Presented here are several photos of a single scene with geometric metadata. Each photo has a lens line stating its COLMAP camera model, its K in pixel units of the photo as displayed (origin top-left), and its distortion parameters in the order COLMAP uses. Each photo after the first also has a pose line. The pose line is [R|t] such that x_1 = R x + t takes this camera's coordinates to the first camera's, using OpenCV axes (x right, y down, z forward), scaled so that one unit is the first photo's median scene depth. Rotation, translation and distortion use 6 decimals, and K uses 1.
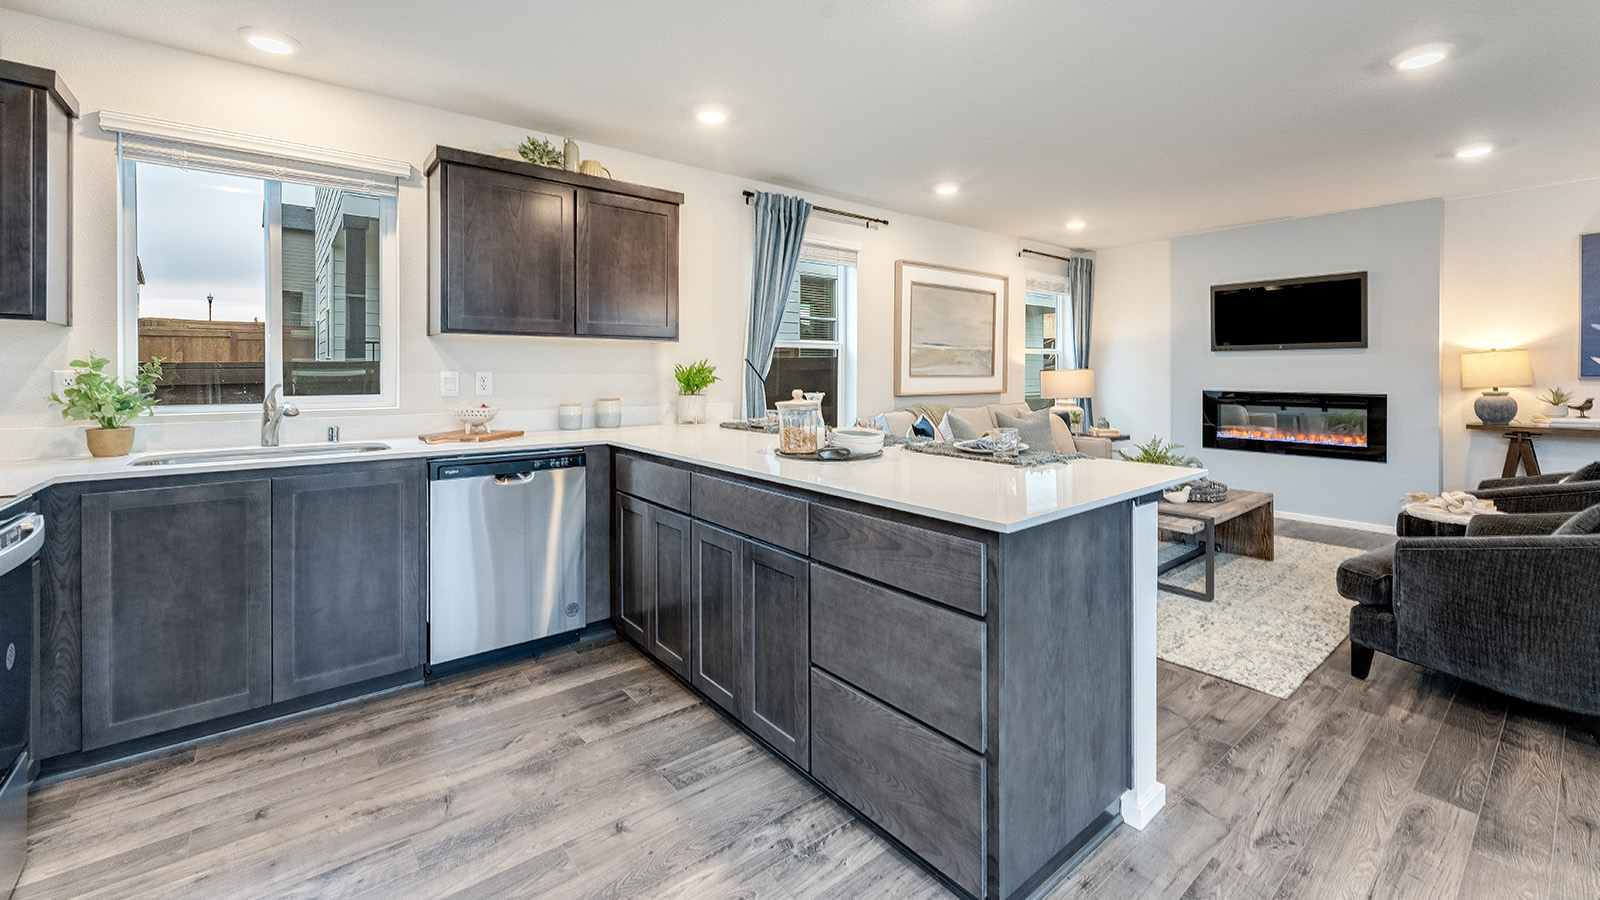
lens RADIAL K [[648.8, 0, 798.6], [0, 648.8, 372.6], [0, 0, 1]] dist [-0.000538, -0.000074]
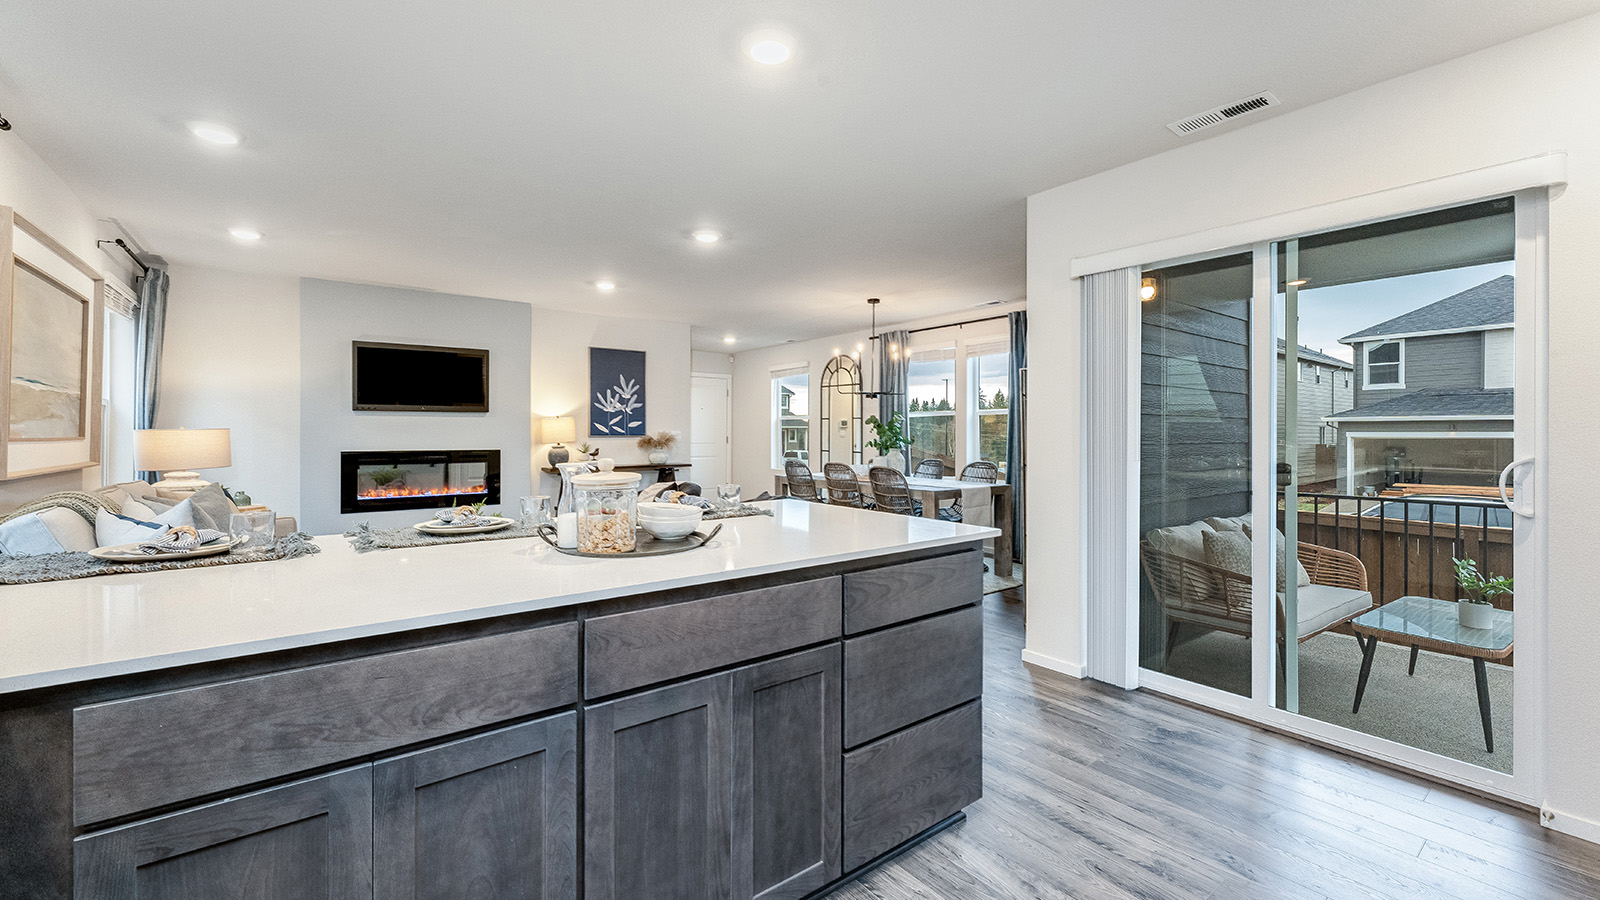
lens RADIAL K [[648.8, 0, 792.8], [0, 648.8, 431.3], [0, 0, 1]] dist [-0.000538, -0.000074]
pose [[0.028142, 0.001255, 0.999603, -0.333333], [0.001230, 0.999998, -0.001290, 0.000032], [-0.999603, 0.001265, 0.028140, 0.391702]]
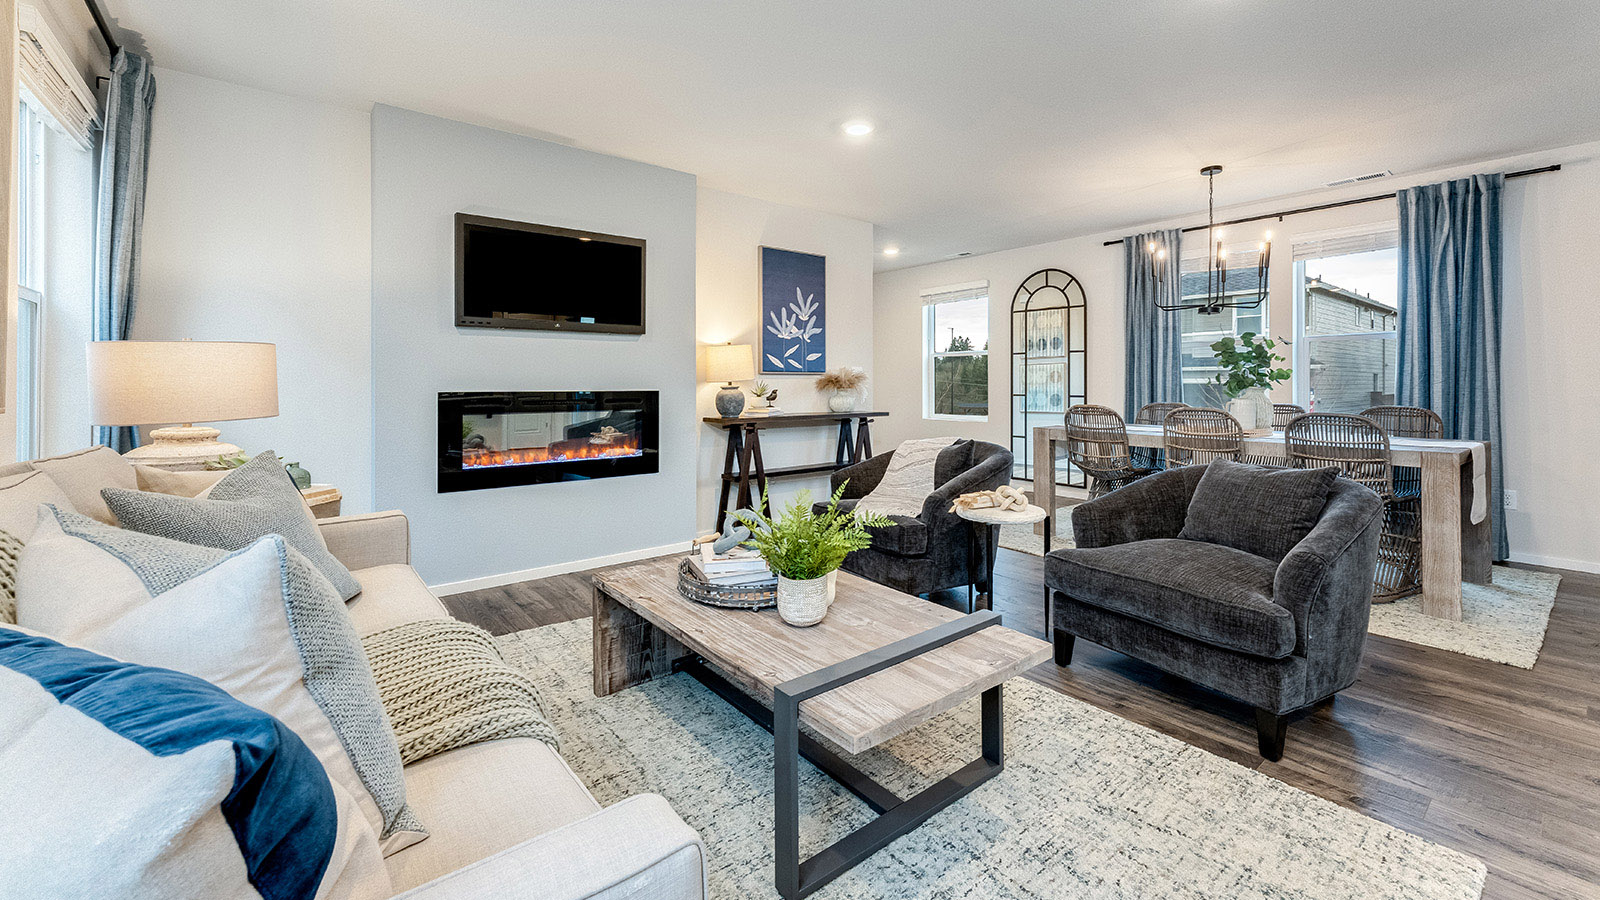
lens RADIAL K [[648.8, 0, 793.3], [0, 648.8, 383.2], [0, 0, 1]] dist [-0.000538, -0.000074]
pose [[0.008352, -0.000957, 0.999965, 0.067052], [0.003040, 0.999995, 0.000932, 0.022873], [-0.999960, 0.003033, 0.008355, 0.809861]]
